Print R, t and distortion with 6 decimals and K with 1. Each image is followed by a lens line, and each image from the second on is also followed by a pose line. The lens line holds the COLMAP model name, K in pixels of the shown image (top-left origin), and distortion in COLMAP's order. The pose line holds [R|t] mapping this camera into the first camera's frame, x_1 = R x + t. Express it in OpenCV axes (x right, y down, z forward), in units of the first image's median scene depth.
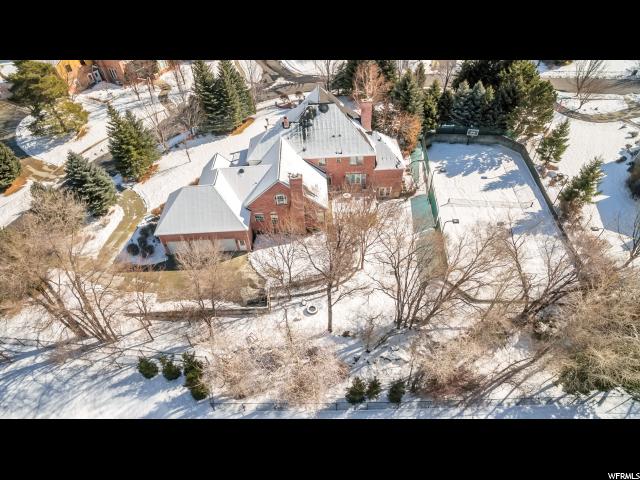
lens RADIAL K [[375.4, 0, 315.8], [0, 375.4, 238.0], [0, 0, 1]] dist [-0.124017, 0.090235]
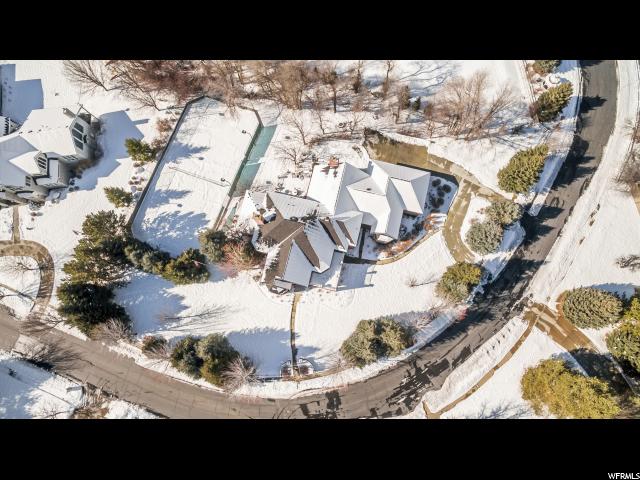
lens RADIAL K [[375.4, 0, 315.8], [0, 375.4, 238.0], [0, 0, 1]] dist [-0.124017, 0.090235]
pose [[-0.961221, -0.246535, 0.123589, -0.184966], [0.244462, -0.554295, 0.795610, -1.166755], [-0.127641, 0.794970, 0.593069, 0.278704]]
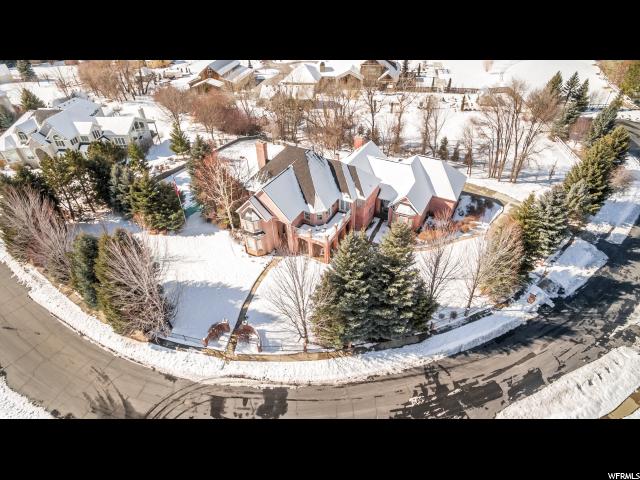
lens RADIAL K [[375.4, 0, 315.8], [0, 375.4, 238.0], [0, 0, 1]] dist [-0.124017, 0.090235]
pose [[-0.857046, -0.259715, 0.444995, -0.481467], [0.416439, 0.159404, 0.895081, -1.076711], [-0.303400, 0.952438, -0.028461, 1.097041]]
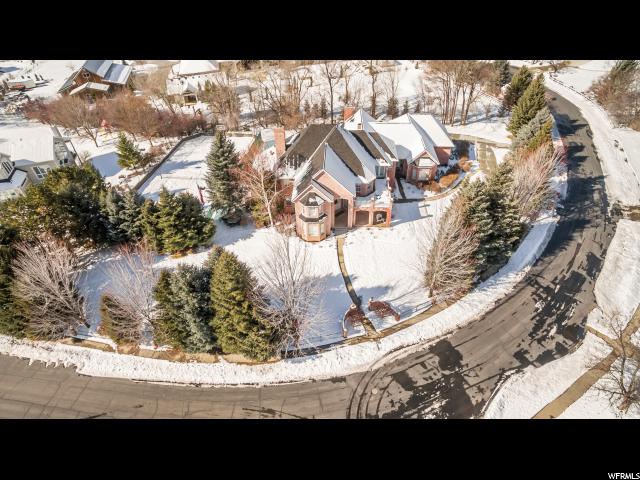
lens RADIAL K [[375.4, 0, 315.8], [0, 375.4, 238.0], [0, 0, 1]] dist [-0.124017, 0.090235]
pose [[-0.993921, 0.001277, 0.110085, -0.063712], [0.110024, 0.046628, 0.992835, -1.190823], [-0.003866, 0.998912, -0.046485, 1.187778]]
